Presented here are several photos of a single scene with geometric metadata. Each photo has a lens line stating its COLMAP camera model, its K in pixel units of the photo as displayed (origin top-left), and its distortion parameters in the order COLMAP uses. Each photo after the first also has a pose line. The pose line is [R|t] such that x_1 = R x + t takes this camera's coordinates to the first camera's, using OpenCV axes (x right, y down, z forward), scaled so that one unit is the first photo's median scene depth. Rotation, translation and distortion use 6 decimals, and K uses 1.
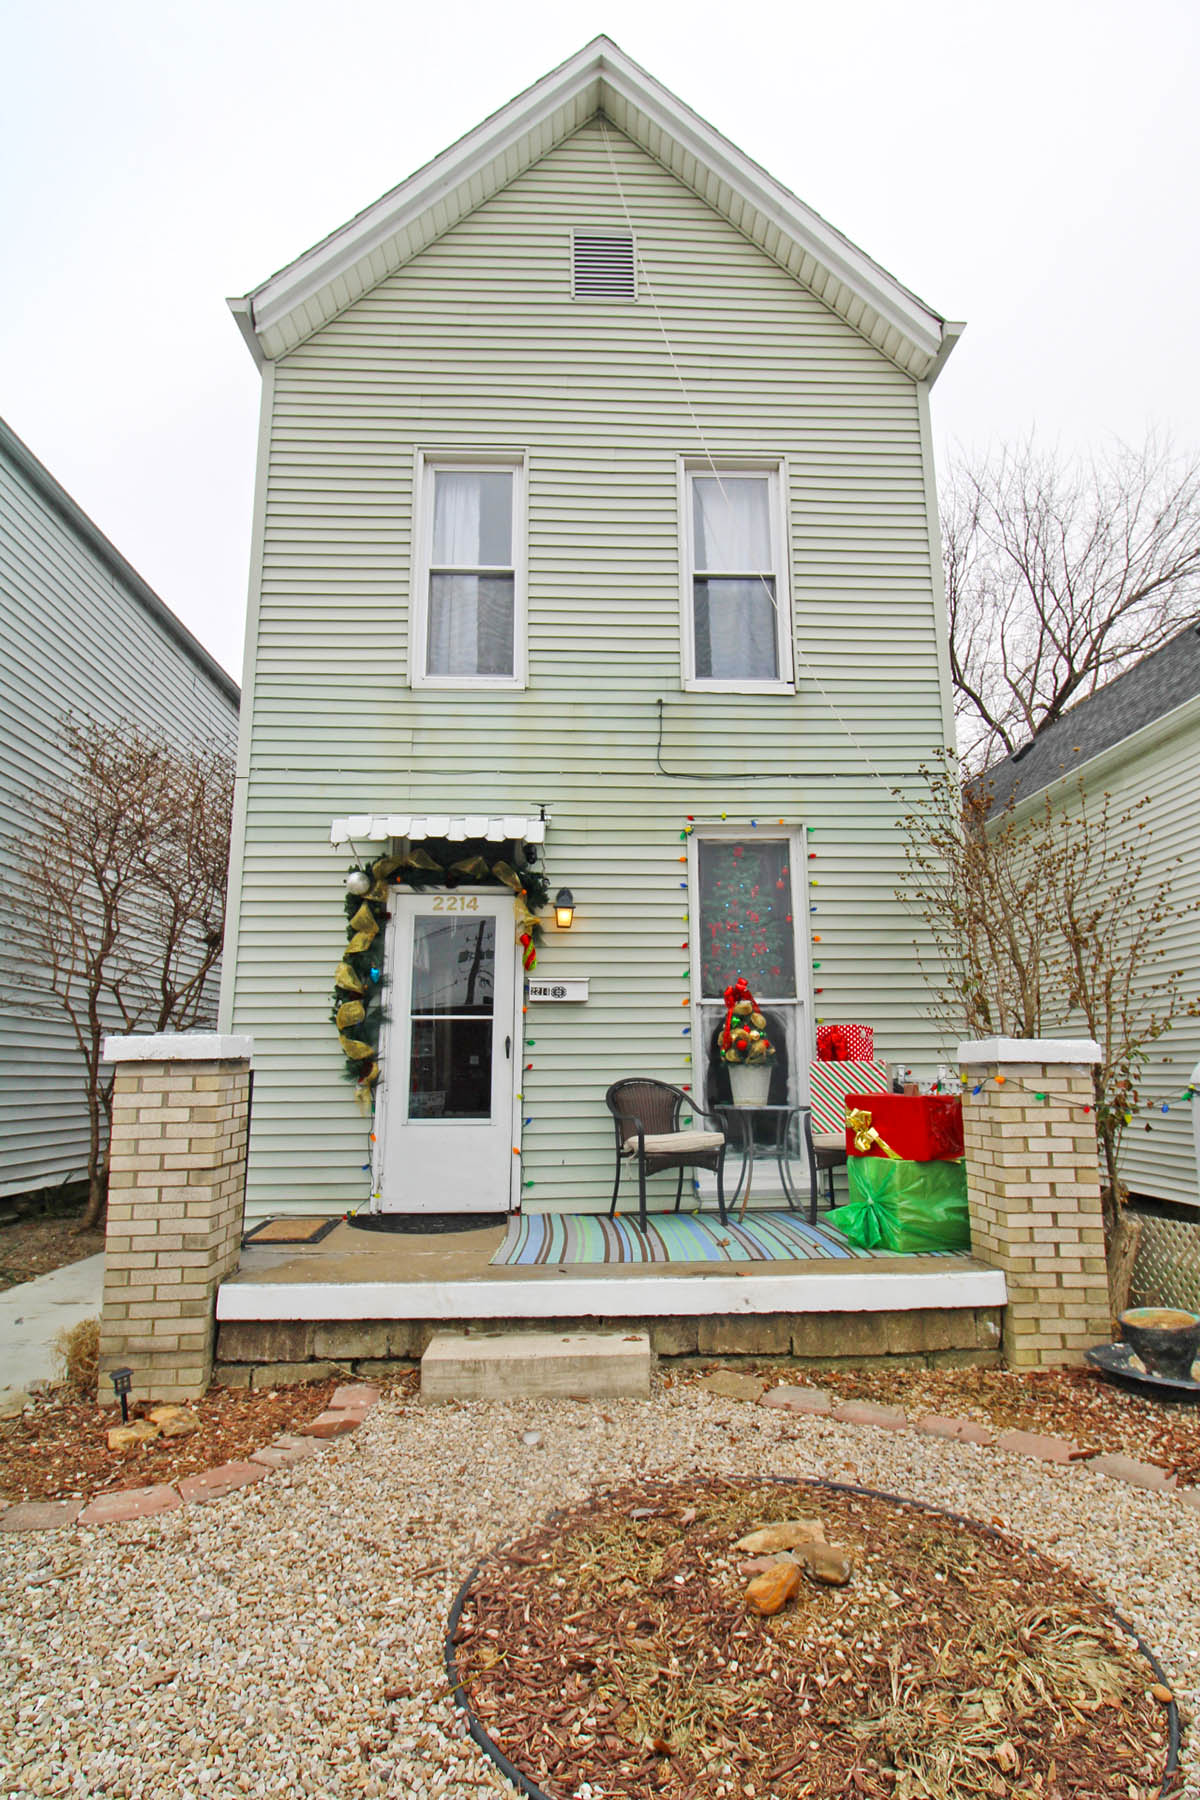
lens RADIAL K [[878.5, 0, 600.1], [0, 878.5, 918.6], [0, 0, 1]] dist [-0.000420, -0.000231]
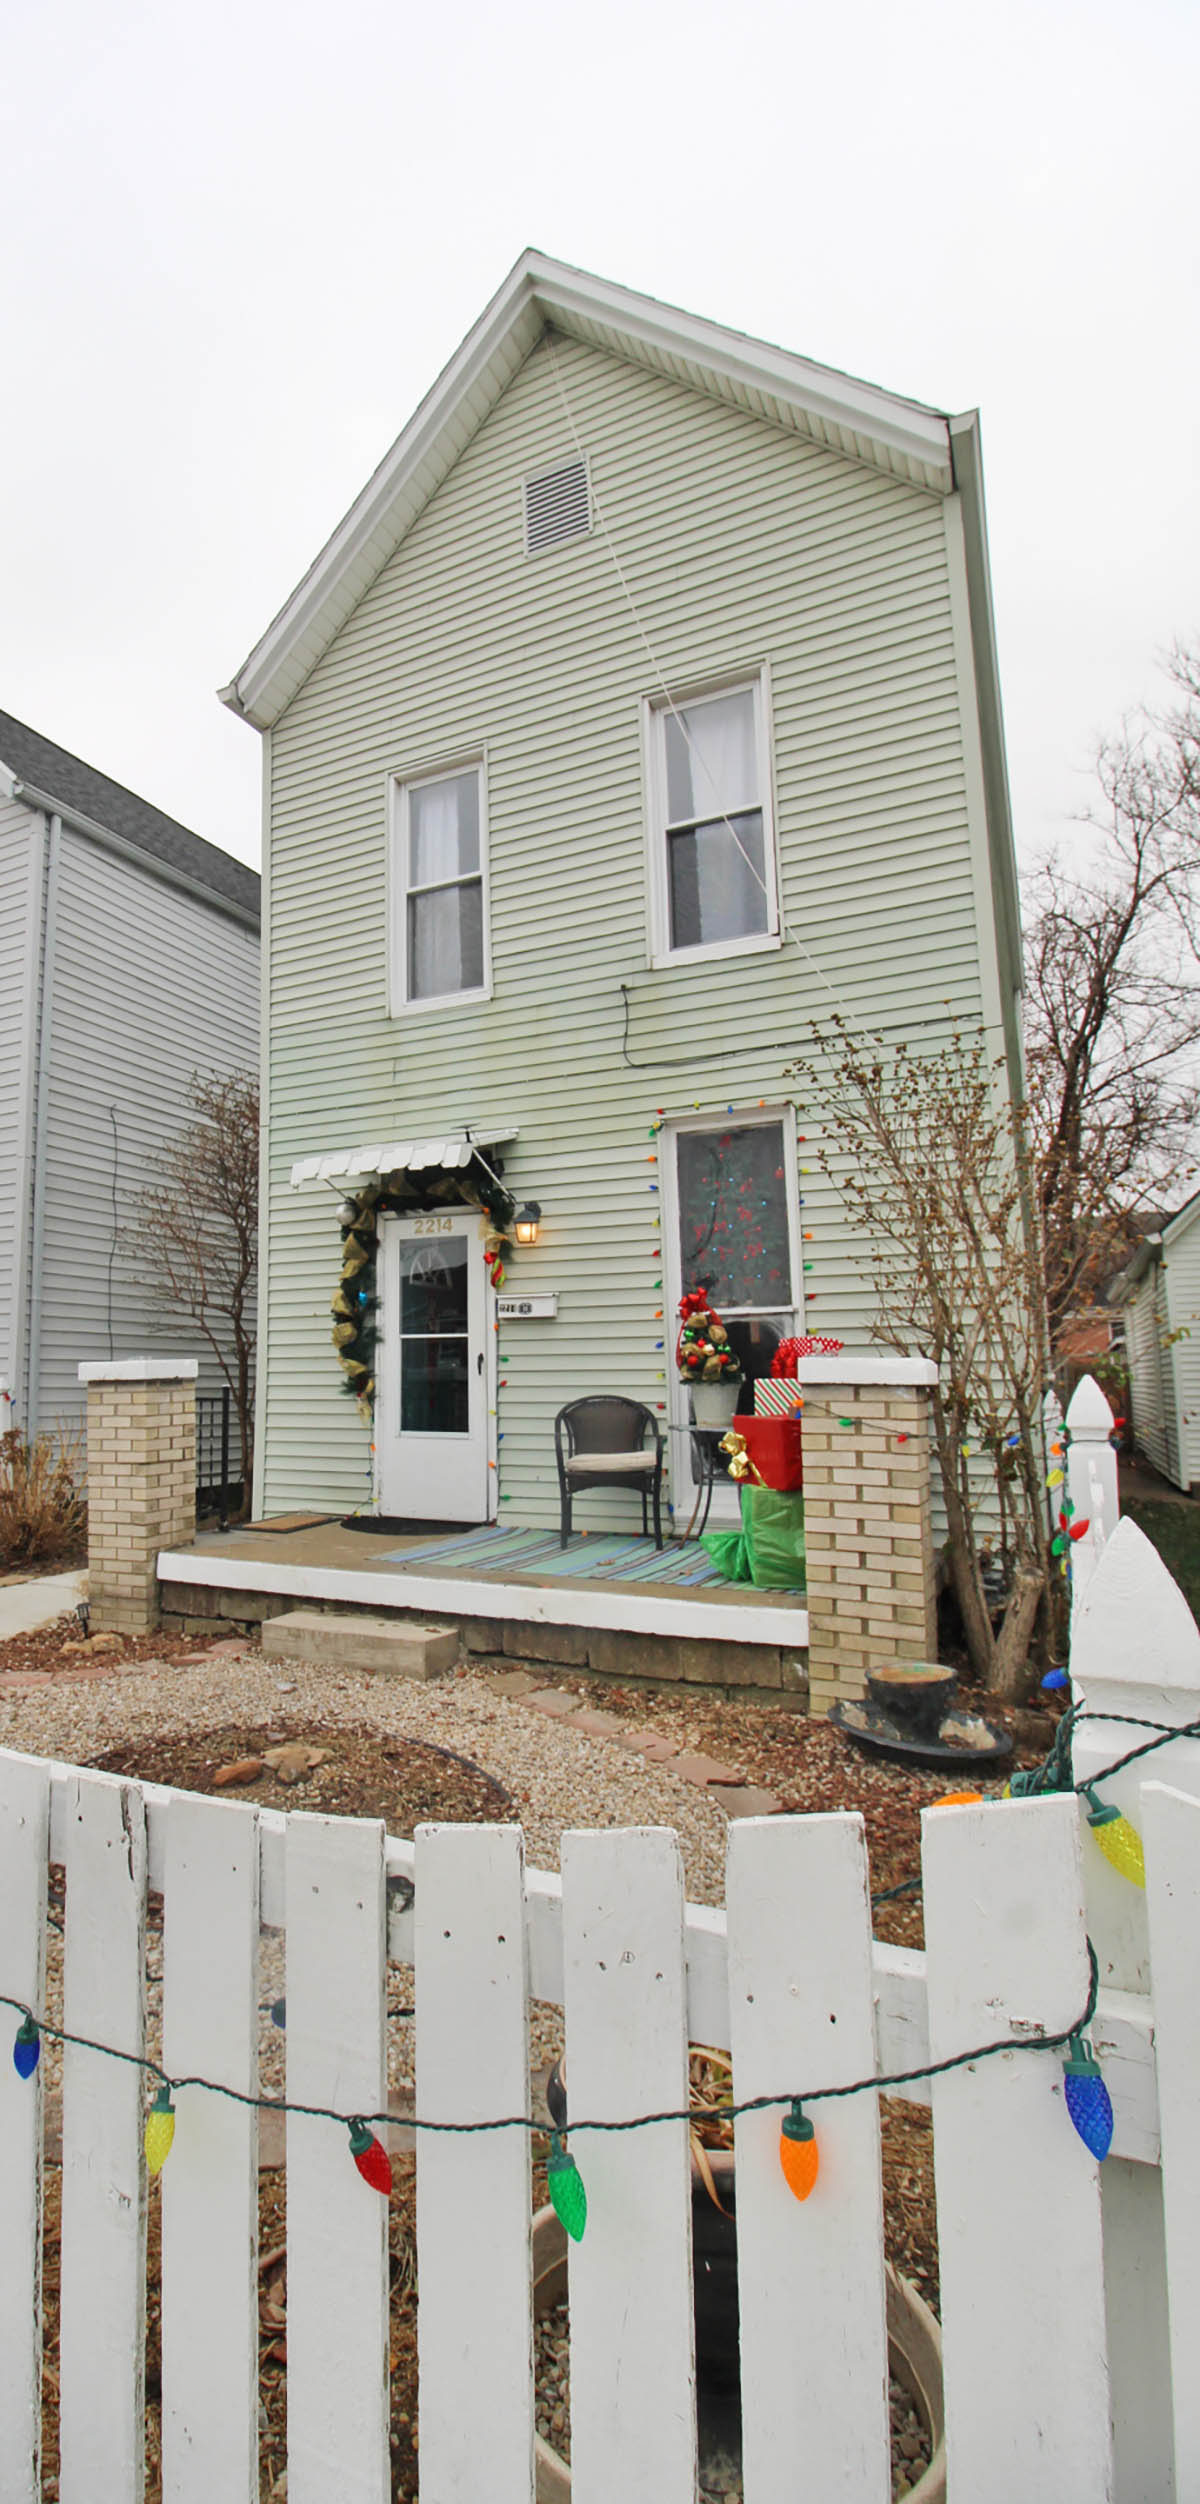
lens RADIAL K [[1168.0, 0, 600.0], [0, 1168.0, 1252.0], [0, 0, 1]] dist [-0.002891, -0.000281]
pose [[0.870878, -0.050350, -0.488913, 0.689831], [0.083019, 0.995515, 0.045357, -0.033069], [0.484437, -0.080089, 0.871152, -0.101924]]
